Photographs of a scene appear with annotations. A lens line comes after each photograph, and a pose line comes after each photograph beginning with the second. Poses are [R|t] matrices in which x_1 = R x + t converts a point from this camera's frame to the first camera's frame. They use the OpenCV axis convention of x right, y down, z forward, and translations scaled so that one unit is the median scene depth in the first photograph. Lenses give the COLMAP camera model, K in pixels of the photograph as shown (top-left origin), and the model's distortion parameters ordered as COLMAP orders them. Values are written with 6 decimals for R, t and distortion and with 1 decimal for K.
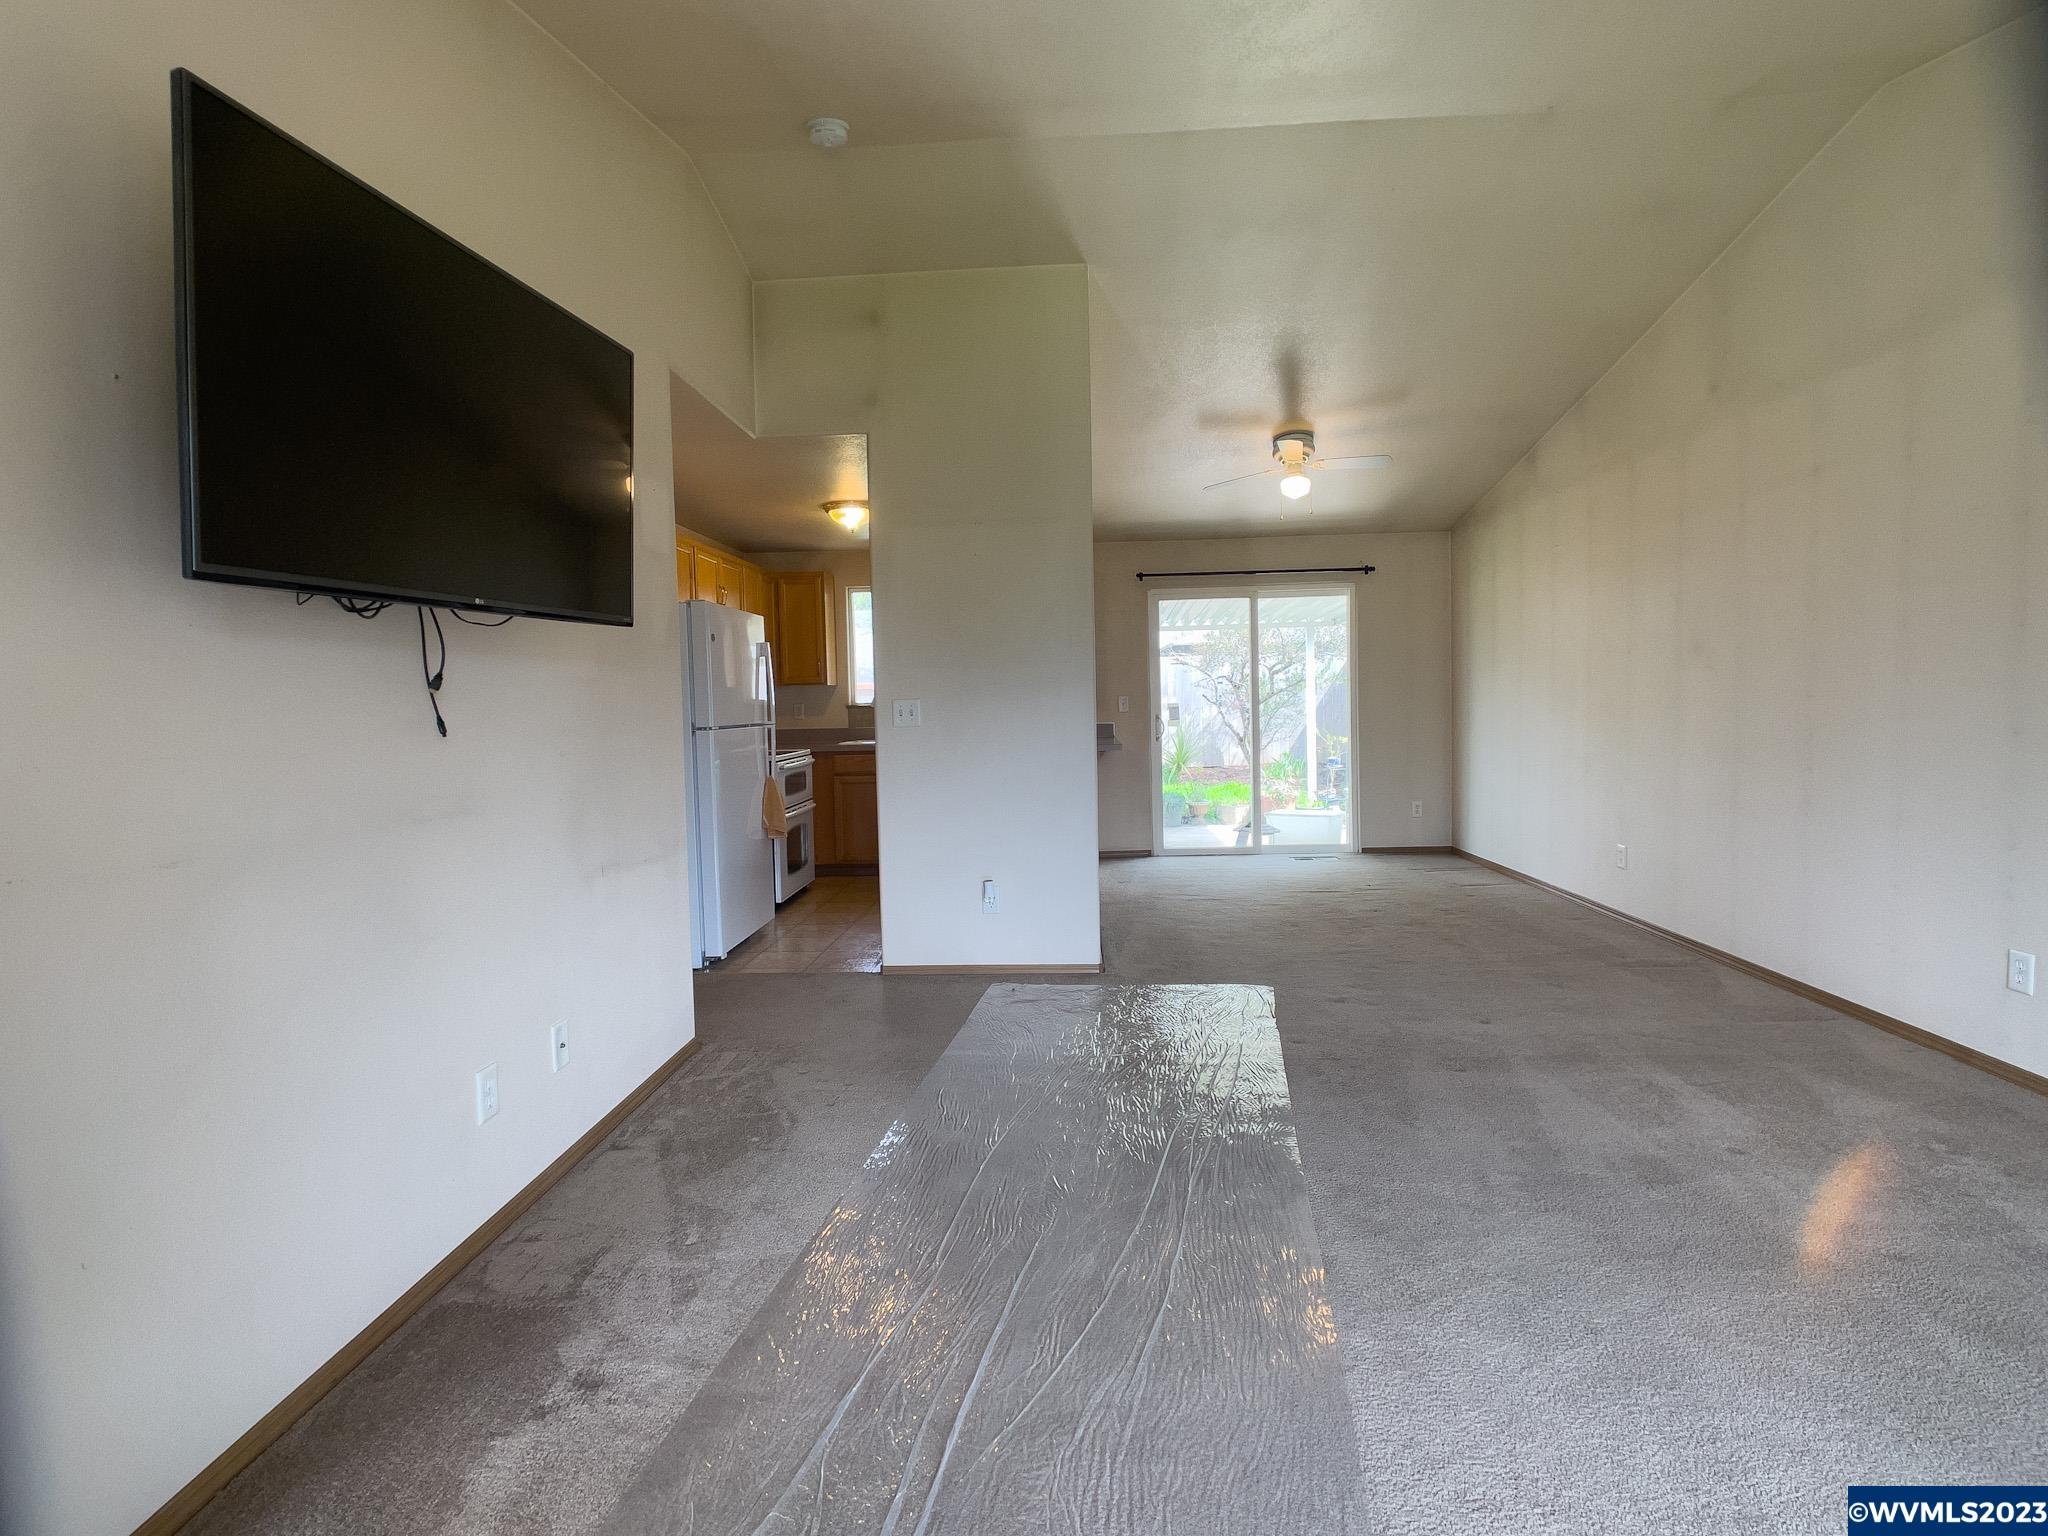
lens RADIAL K [[1002.5, 0, 1021.4], [0, 1002.5, 750.1], [0, 0, 1]] dist [-0.008767, 0.005445]
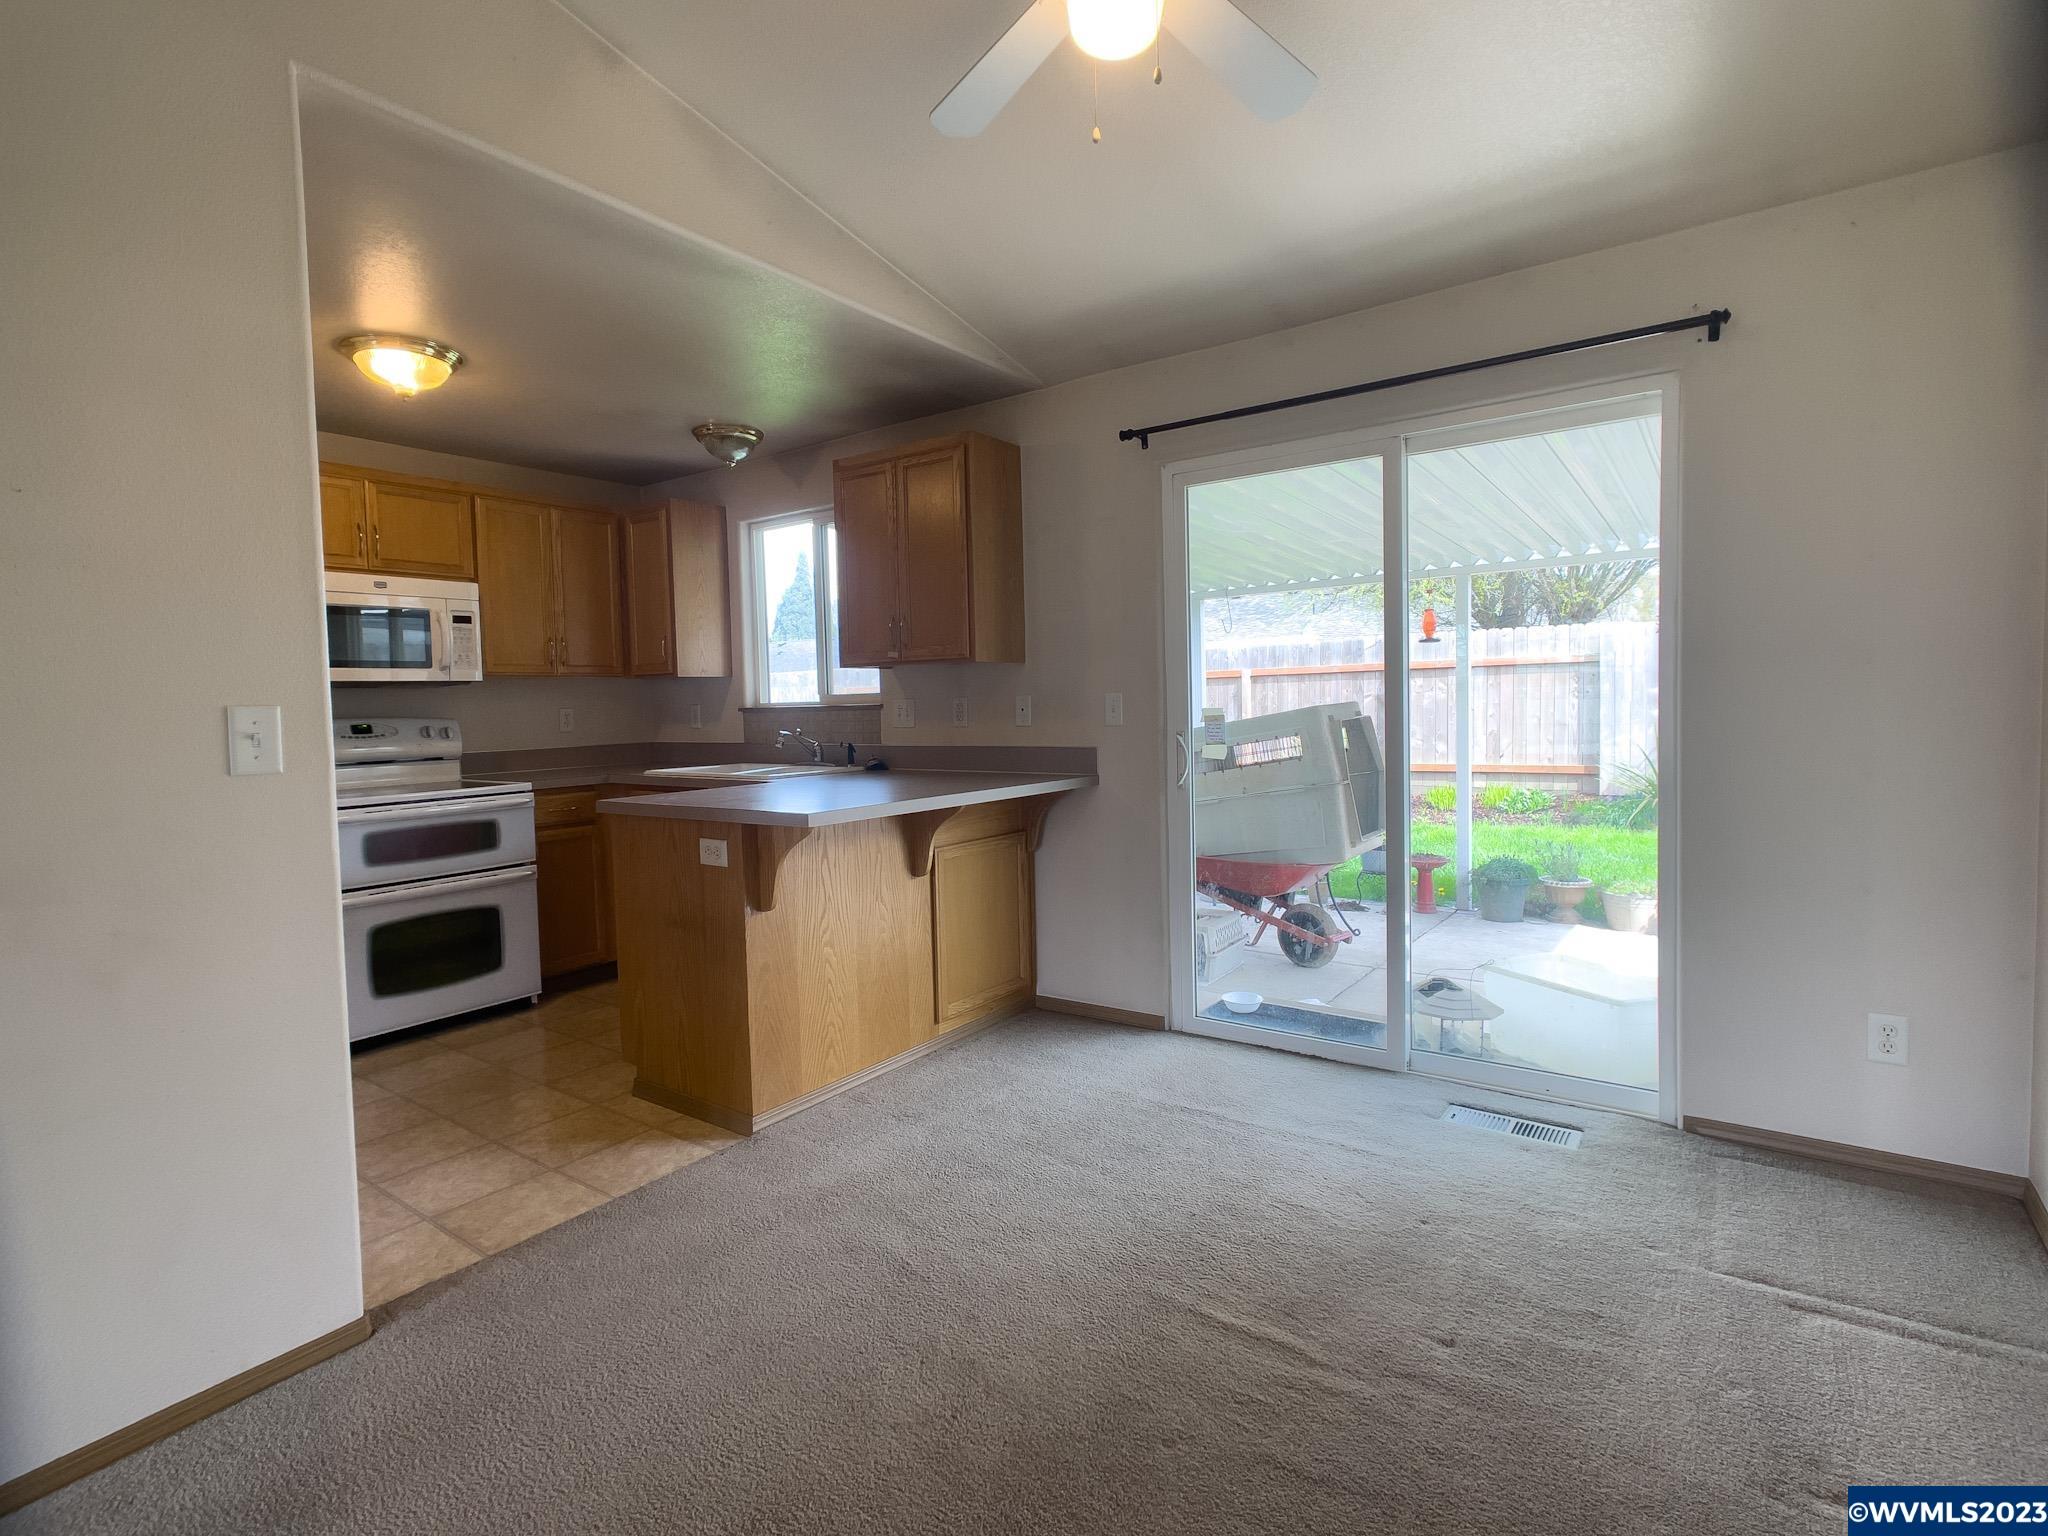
lens RADIAL K [[1002.5, 0, 1021.4], [0, 1002.5, 750.1], [0, 0, 1]] dist [-0.008767, 0.005445]
pose [[0.842558, 0.028930, -0.537828, 0.382624], [-0.021907, 0.999571, 0.019449, -0.040598], [0.538160, -0.004604, 0.842830, 0.666204]]
